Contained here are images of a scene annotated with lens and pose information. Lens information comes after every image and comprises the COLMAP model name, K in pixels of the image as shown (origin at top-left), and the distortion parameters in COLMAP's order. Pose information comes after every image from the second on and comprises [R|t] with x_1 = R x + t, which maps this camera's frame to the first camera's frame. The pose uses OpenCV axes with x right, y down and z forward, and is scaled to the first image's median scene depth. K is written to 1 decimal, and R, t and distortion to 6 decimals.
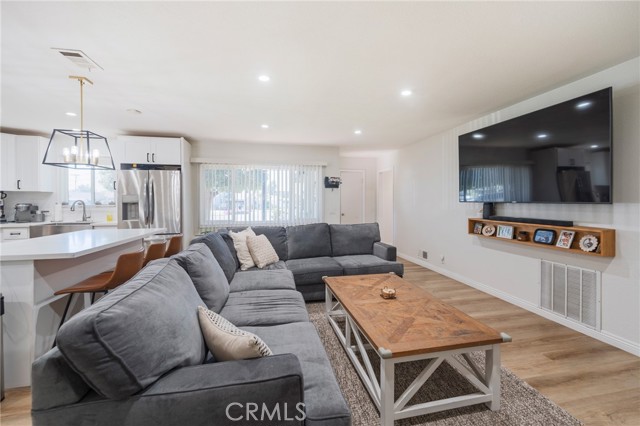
lens RADIAL K [[257.2, 0, 316.1], [0, 257.2, 204.6], [0, 0, 1]] dist [-0.000922, -0.000306]
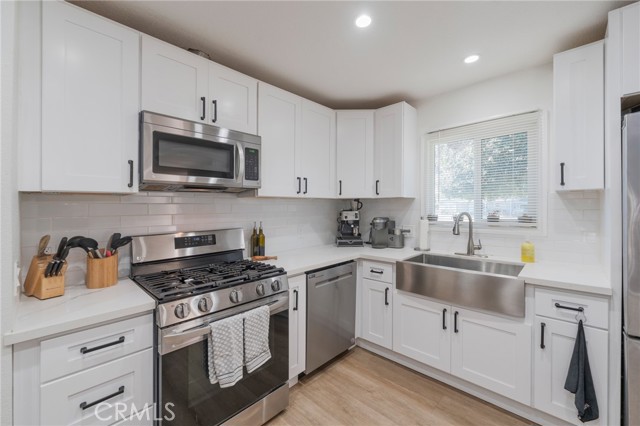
lens RADIAL K [[258.9, 0, 318.7], [0, 258.9, 210.1], [0, 0, 1]] dist [-0.000446, -0.000156]
pose [[0.567648, 0.001285, -0.823270, -0.710508], [-0.000782, 0.999999, 0.001021, -0.022970], [0.823271, 0.000064, 0.567648, 0.518522]]
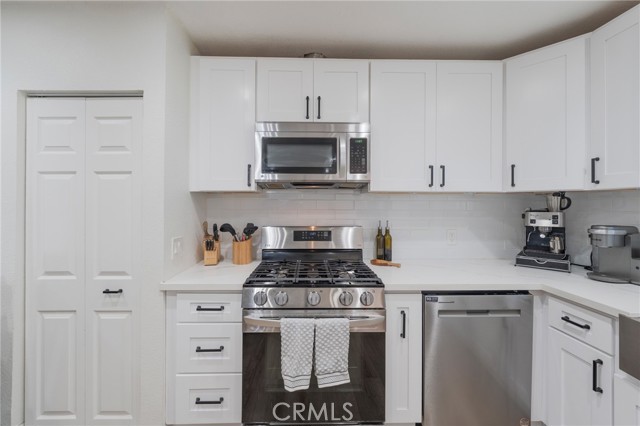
lens RADIAL K [[257.2, 0, 316.1], [0, 257.2, 204.6], [0, 0, 1]] dist [-0.000922, -0.000306]
pose [[-0.177367, -0.004355, -0.984135, -0.740772], [-0.018048, 0.999836, -0.001172, -0.024699], [0.983979, 0.017554, -0.177416, 0.681977]]
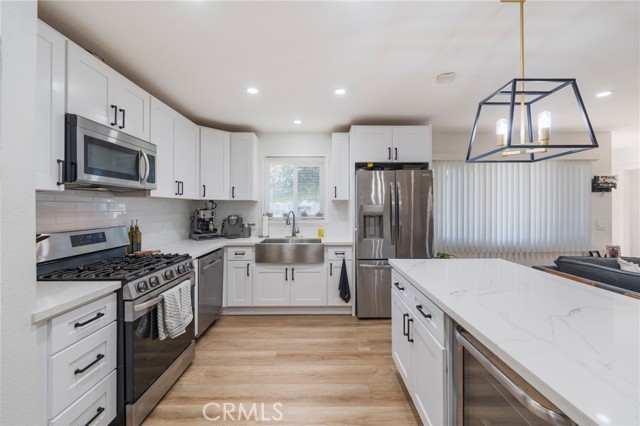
lens RADIAL K [[256.9, 0, 322.7], [0, 256.9, 208.6], [0, 0, 1]] dist [0.000860, 0.000172]
pose [[0.982455, -0.000924, -0.186498, -0.713274], [-0.000626, 0.999966, -0.008249, -0.018732], [0.186500, 0.008221, 0.982421, 0.240029]]
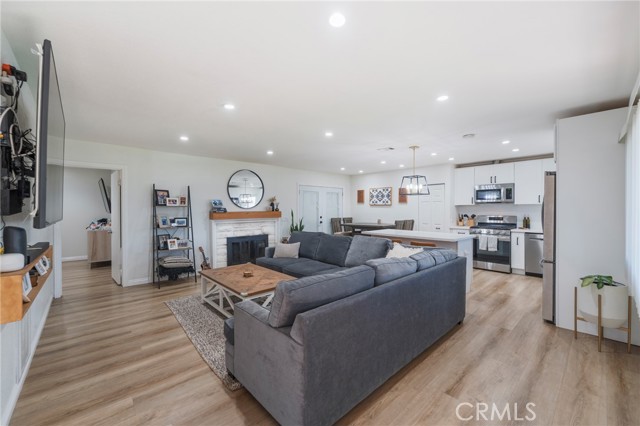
lens RADIAL K [[258.9, 0, 318.7], [0, 258.9, 210.1], [0, 0, 1]] dist [-0.000446, -0.000156]
pose [[-0.858231, 0.005395, -0.513236, 0.367300], [-0.003164, 0.999870, 0.015800, -0.036028], [0.513255, 0.015184, -0.858102, 1.311516]]
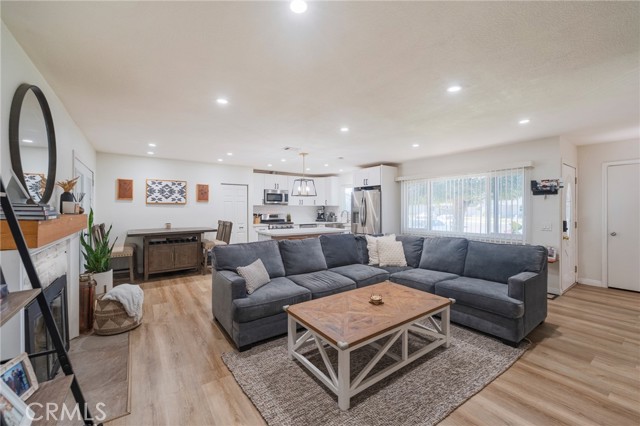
lens RADIAL K [[256.9, 0, 322.7], [0, 256.9, 208.6], [0, 0, 1]] dist [0.000860, 0.000172]
pose [[0.411561, -0.000044, -0.911382, 0.610481], [-0.010661, 0.999931, -0.004862, -0.020605], [0.911320, 0.011717, 0.411532, 0.167496]]
